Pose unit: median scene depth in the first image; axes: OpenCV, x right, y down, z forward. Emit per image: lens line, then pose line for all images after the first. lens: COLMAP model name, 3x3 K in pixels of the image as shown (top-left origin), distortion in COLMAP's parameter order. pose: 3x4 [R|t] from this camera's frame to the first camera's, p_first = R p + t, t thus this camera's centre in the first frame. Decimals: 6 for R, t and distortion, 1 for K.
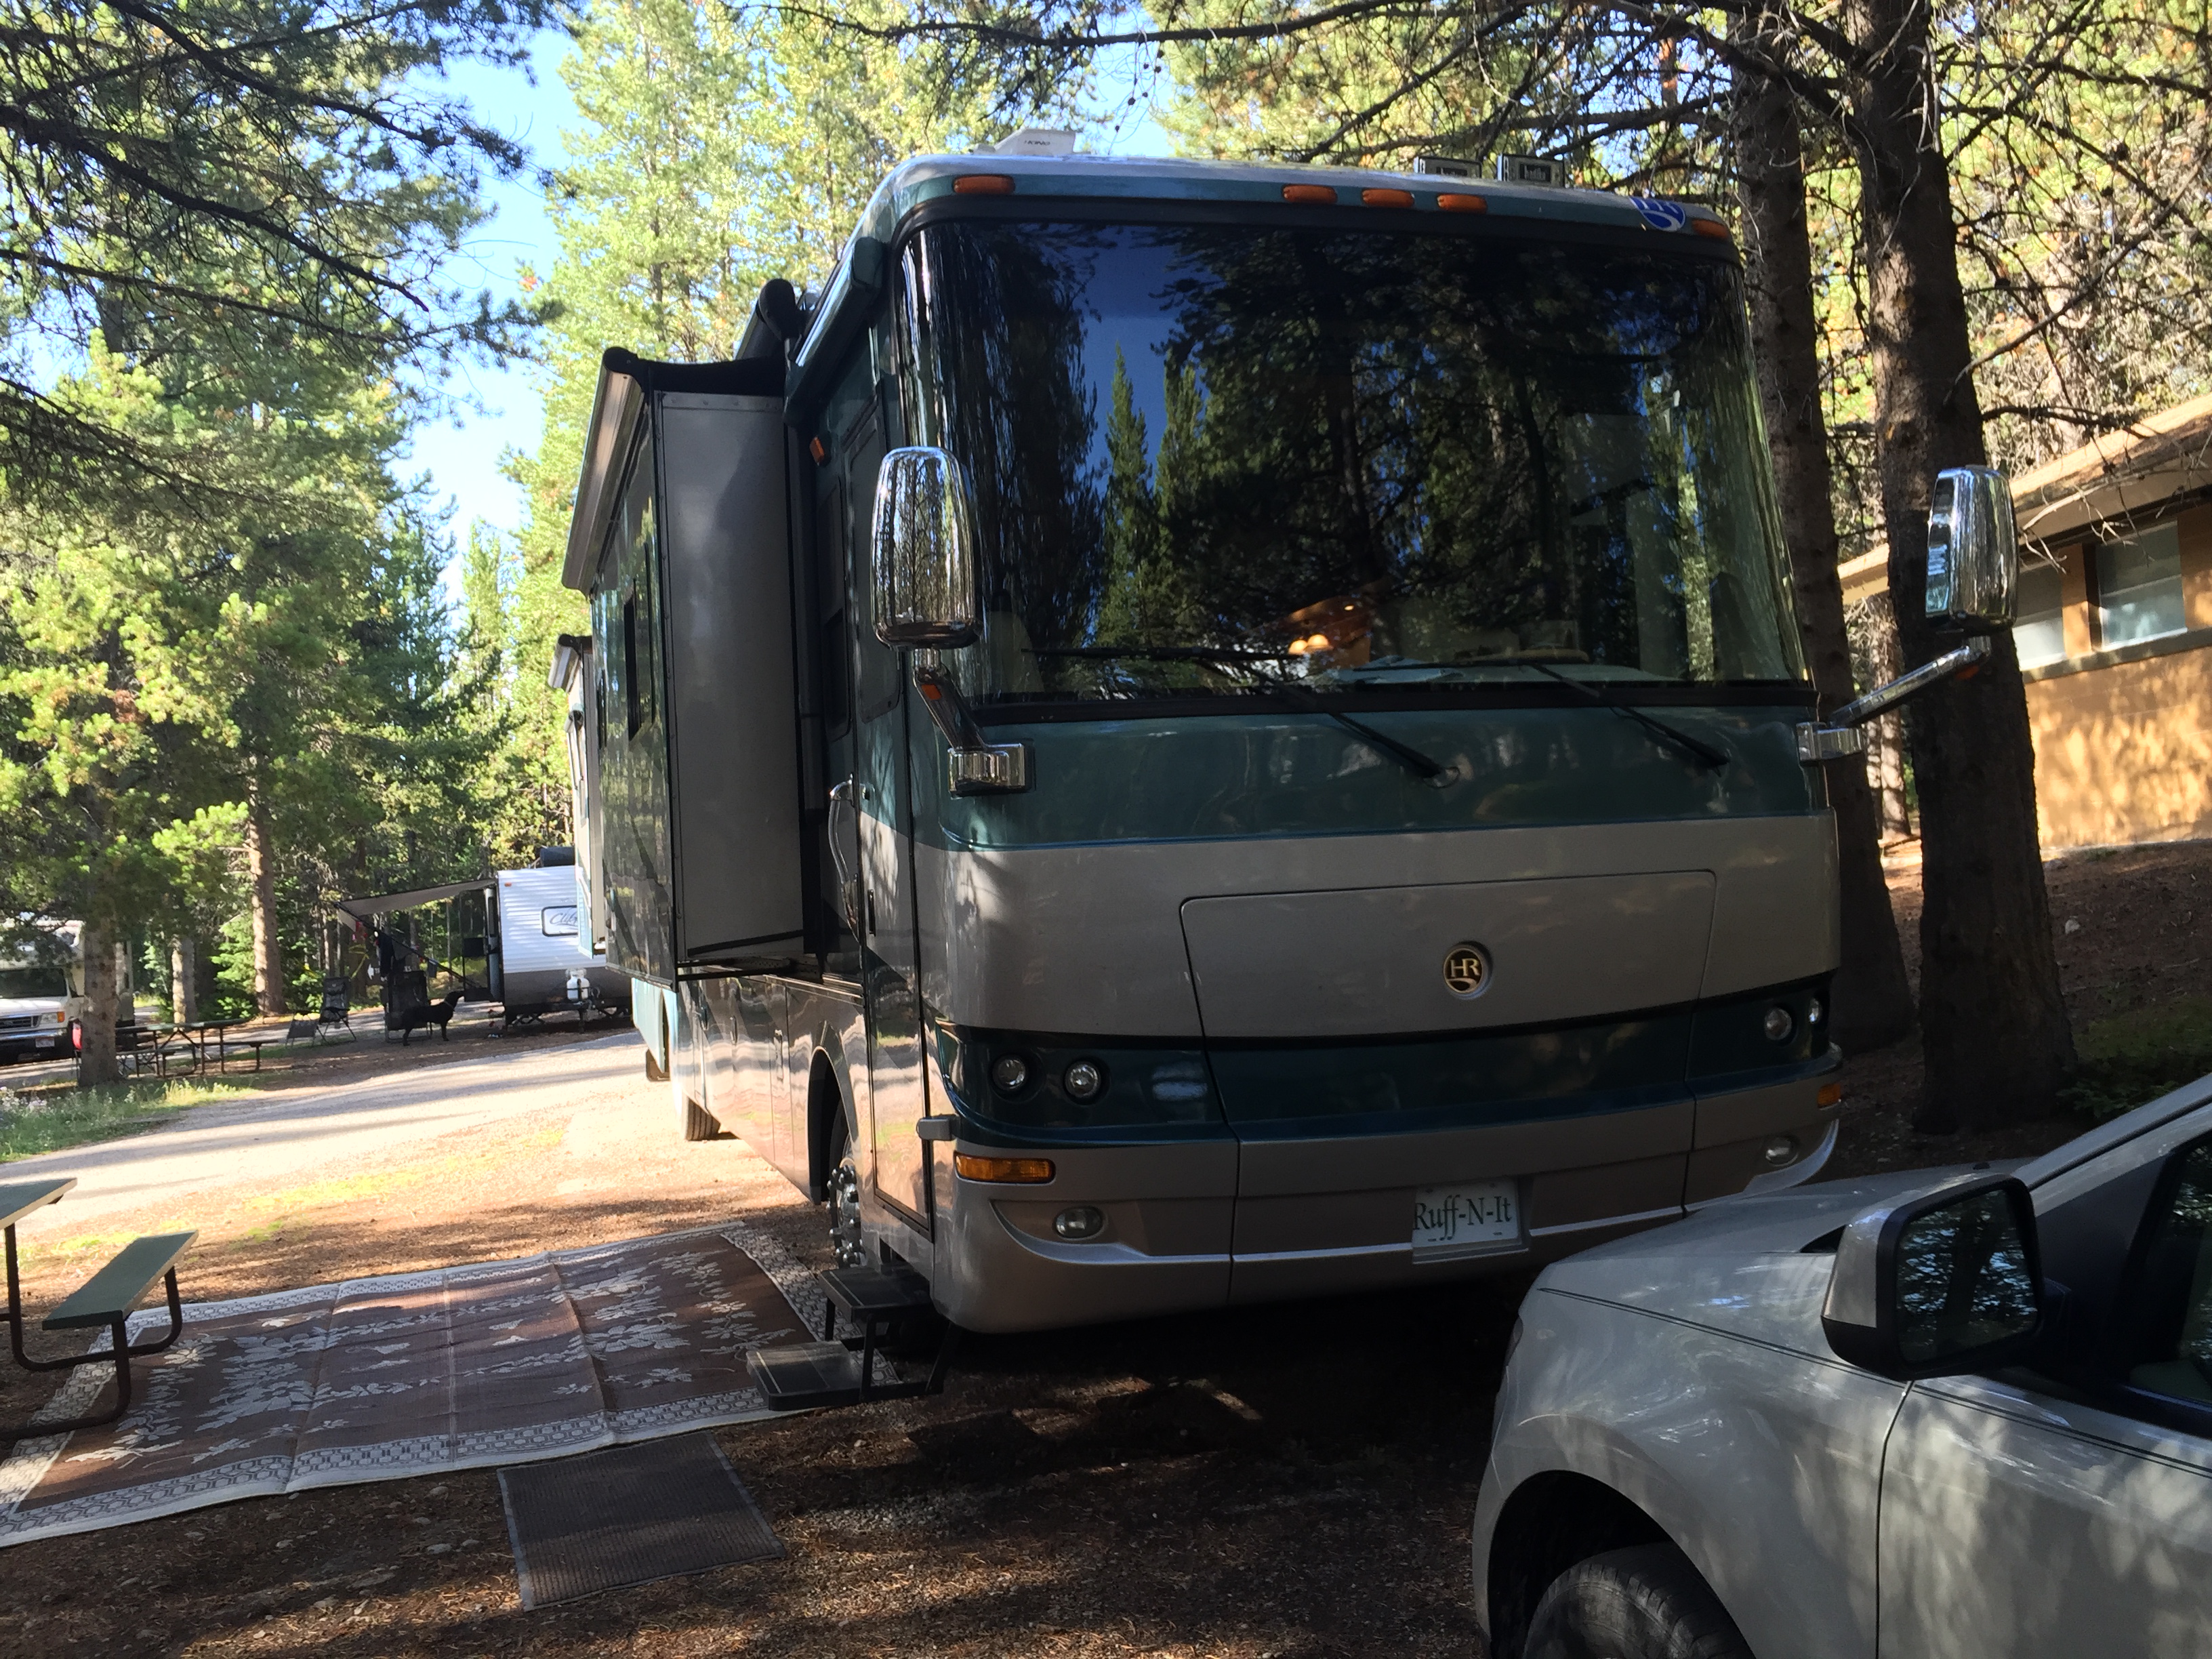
lens RADIAL K [[1871.2, 0, 1108.2], [0, 1871.2, 822.5], [0, 0, 1]] dist [-0.004557, -0.006628]
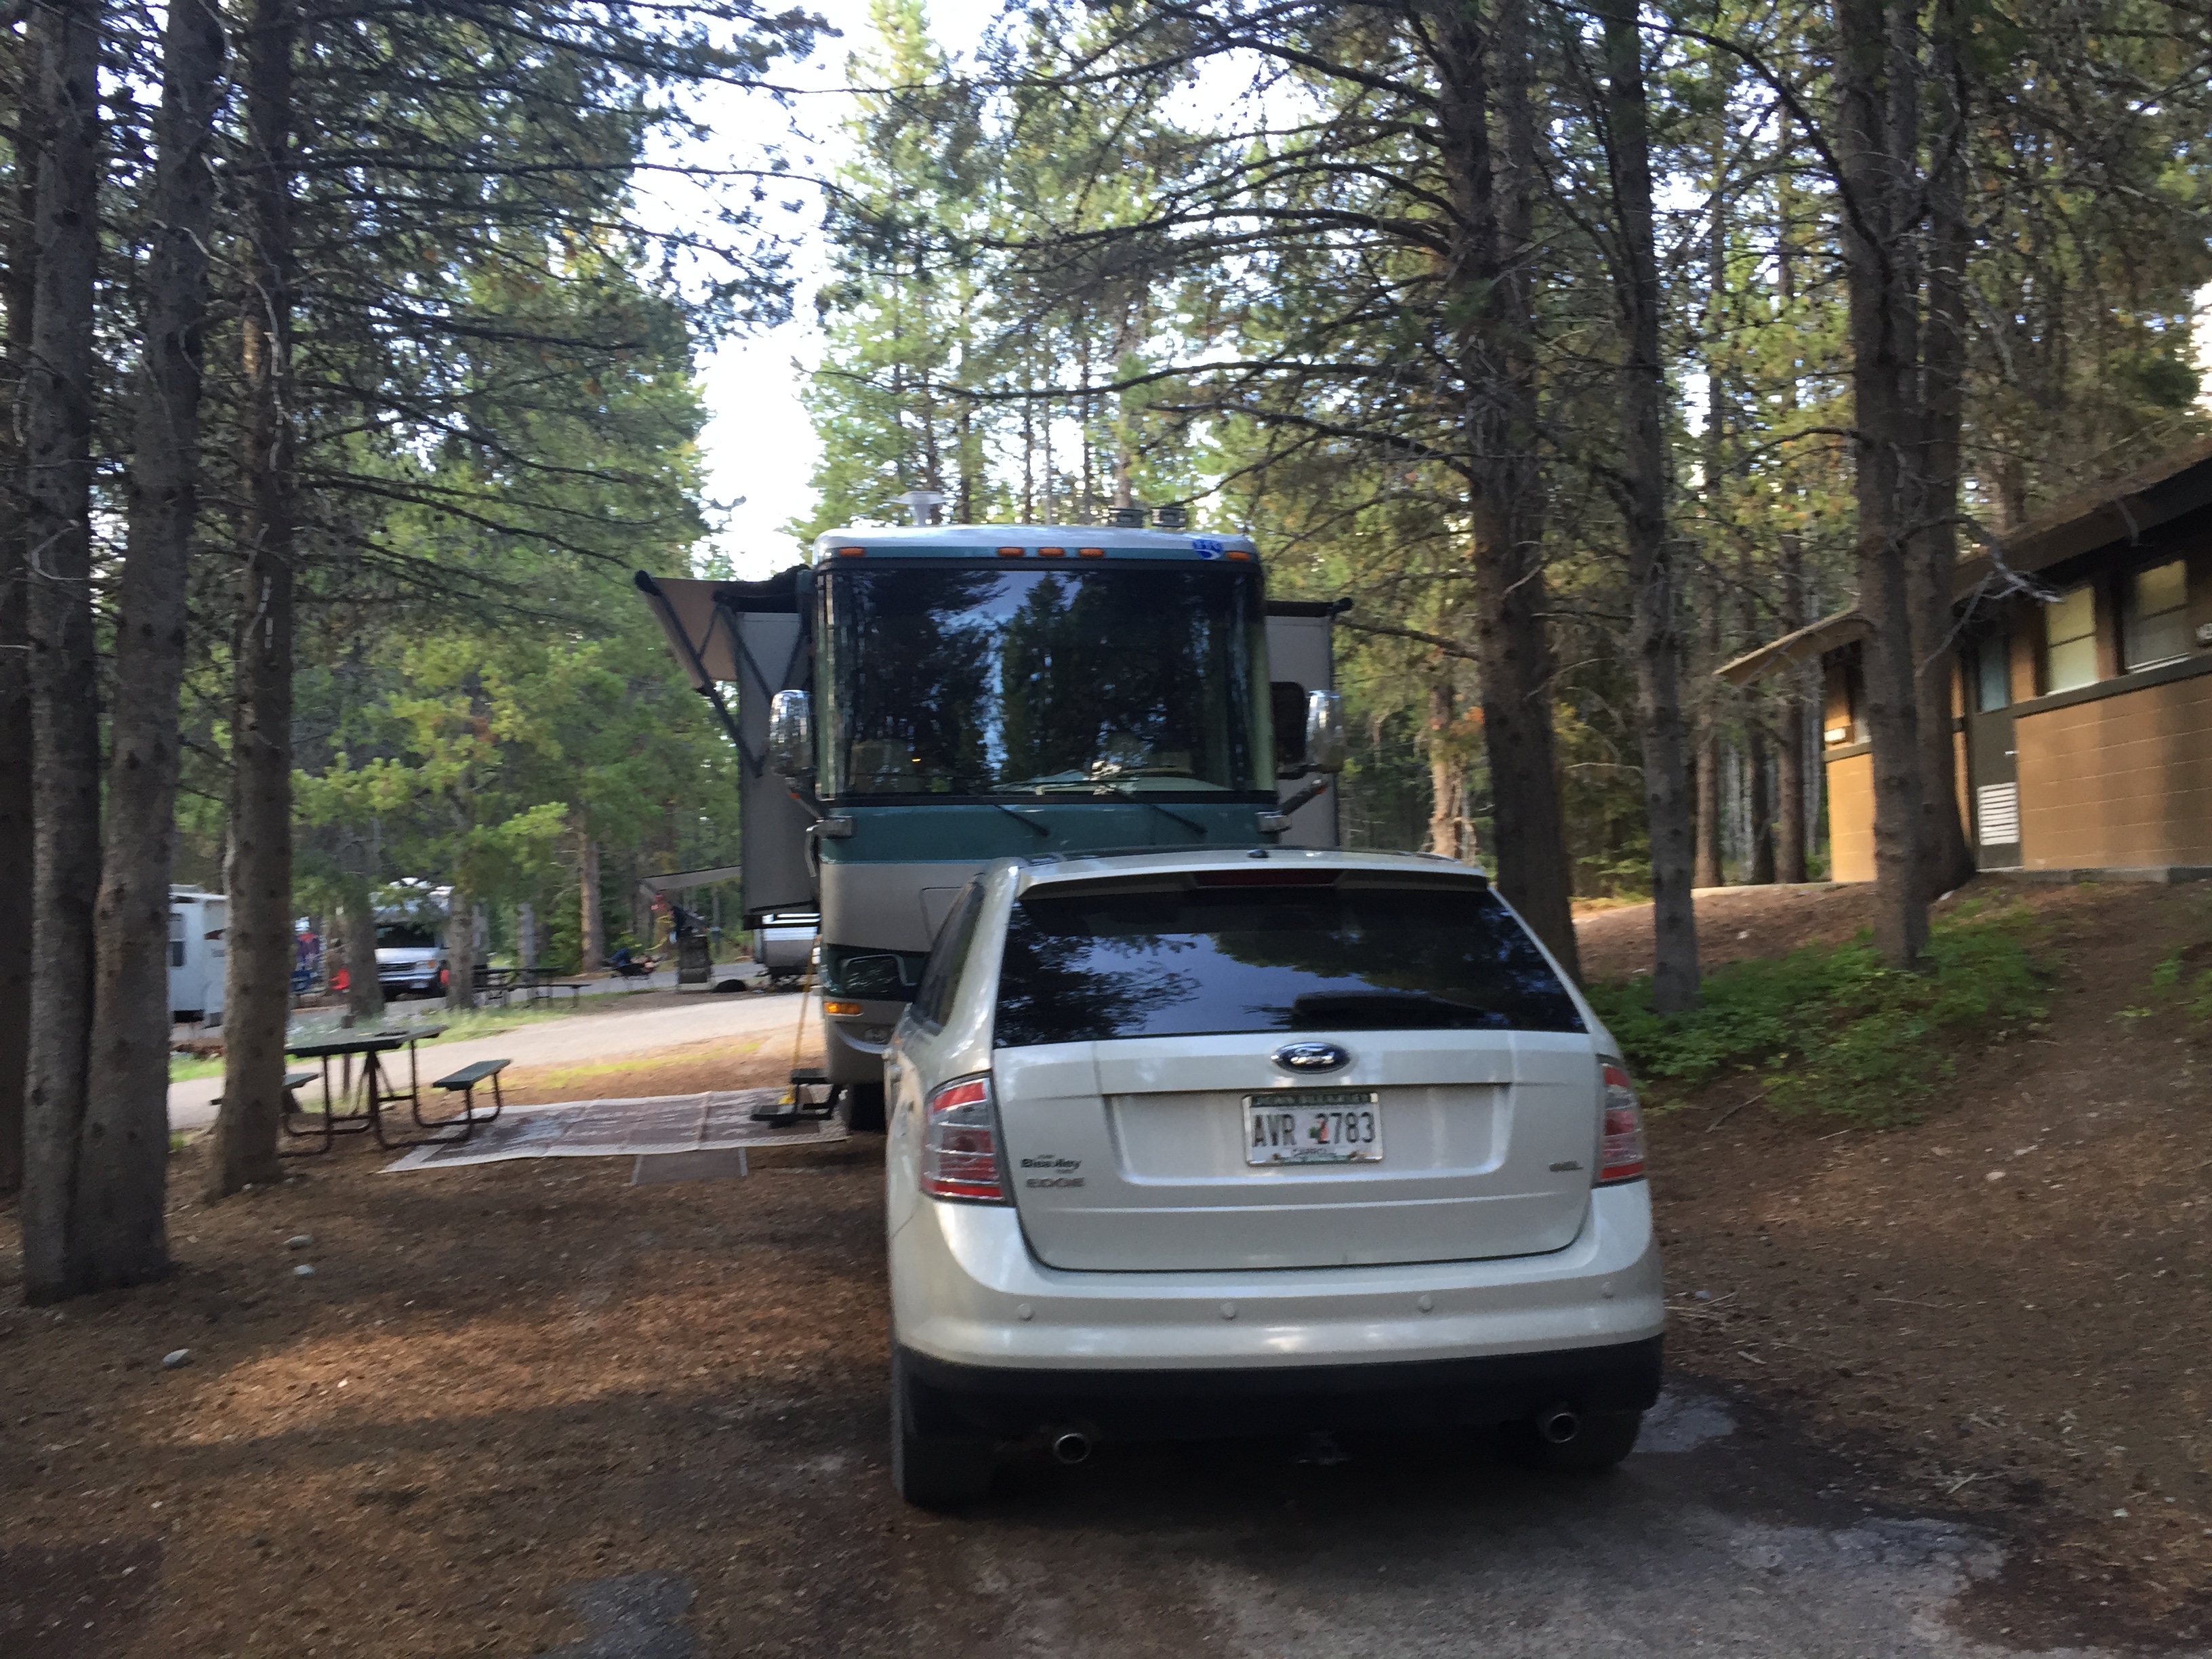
lens RADIAL K [[1838.2, 0, 1107.9], [0, 1838.2, 907.3], [0, 0, 1]] dist [0.057585, -0.068625]
pose [[0.986543, 0.038782, -0.158839, 0.312382], [-0.031561, 0.998361, 0.047731, -0.024893], [0.160430, -0.042075, 0.986150, -0.572683]]
